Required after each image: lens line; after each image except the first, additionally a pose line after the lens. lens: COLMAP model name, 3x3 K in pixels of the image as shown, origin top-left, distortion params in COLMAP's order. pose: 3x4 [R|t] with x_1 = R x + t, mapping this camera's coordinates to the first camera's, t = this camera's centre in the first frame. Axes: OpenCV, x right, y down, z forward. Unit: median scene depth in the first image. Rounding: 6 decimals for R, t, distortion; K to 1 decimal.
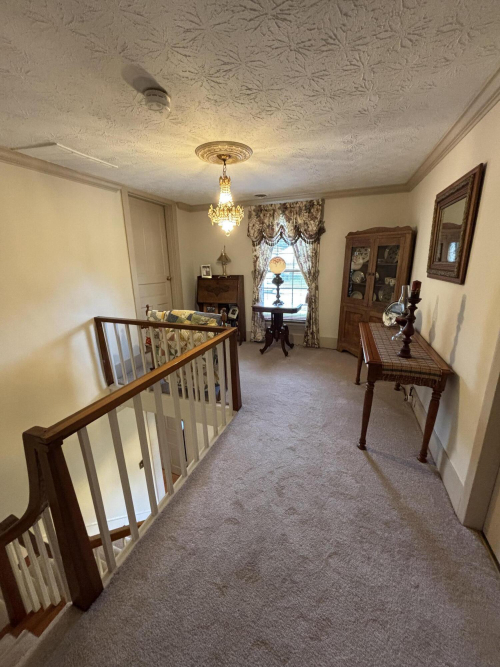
lens RADIAL K [[266.5, 0, 248.9], [0, 266.5, 332.5], [0, 0, 1]] dist [-0.000673, 0.000115]
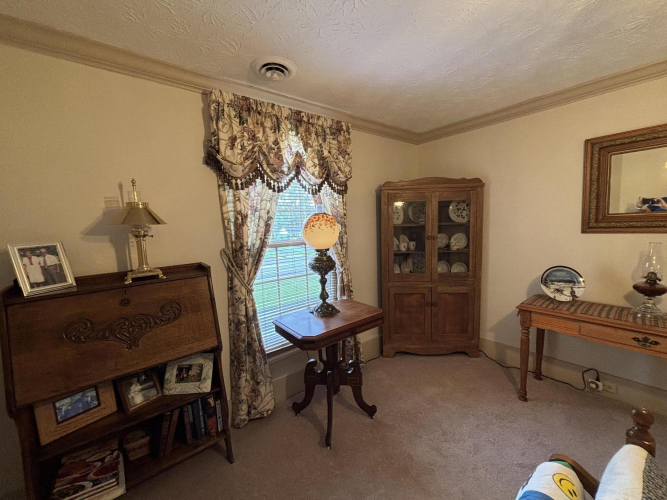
lens RADIAL K [[266.5, 0, 336.0], [0, 266.5, 249.2], [0, 0, 1]] dist [-0.000673, 0.000115]
pose [[0.518803, -0.083586, 0.850798, -0.265898], [0.257050, 0.964407, -0.061998, -0.181566], [-0.815333, 0.250863, 0.521823, 0.724336]]
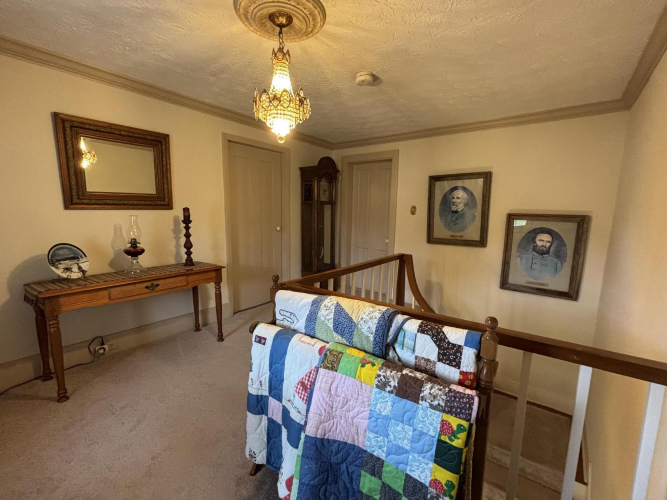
lens RADIAL K [[294.6, 0, 333.1], [0, 294.6, 252.3], [0, 0, 1]] dist [0.000358, 0.000157]
pose [[-0.953590, -0.035538, 0.299002, -0.233693], [0.086094, 0.919375, 0.383846, -0.216093], [-0.288536, 0.391775, -0.873647, 0.964489]]
